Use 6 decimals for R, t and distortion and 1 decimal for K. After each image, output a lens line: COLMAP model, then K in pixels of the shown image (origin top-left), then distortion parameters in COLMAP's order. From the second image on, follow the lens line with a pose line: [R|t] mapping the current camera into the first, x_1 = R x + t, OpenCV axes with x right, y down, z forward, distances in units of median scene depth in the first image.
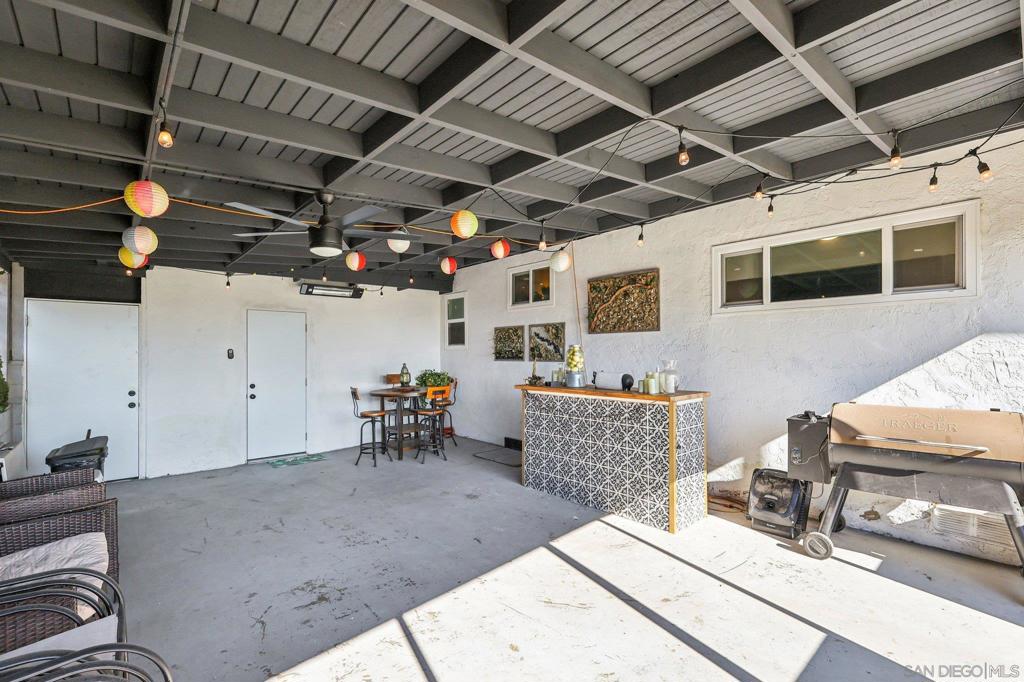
lens RADIAL K [[448.2, 0, 516.8], [0, 448.2, 345.4], [0, 0, 1]] dist [0.001228, 0.000314]
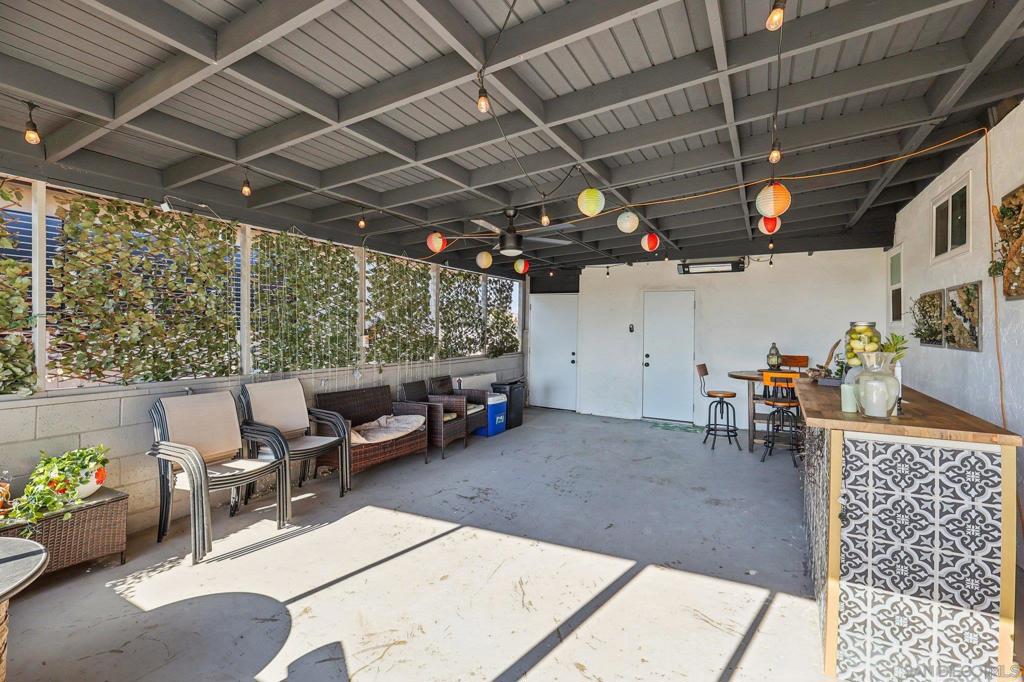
lens RADIAL K [[441.8, 0, 510.7], [0, 441.8, 321.9], [0, 0, 1]] dist [-0.000482, -0.000151]
pose [[0.361544, 0.002822, -0.932351, 0.530710], [-0.001103, 0.999996, 0.002599, -0.002676], [0.932354, 0.000089, 0.361546, 0.343733]]
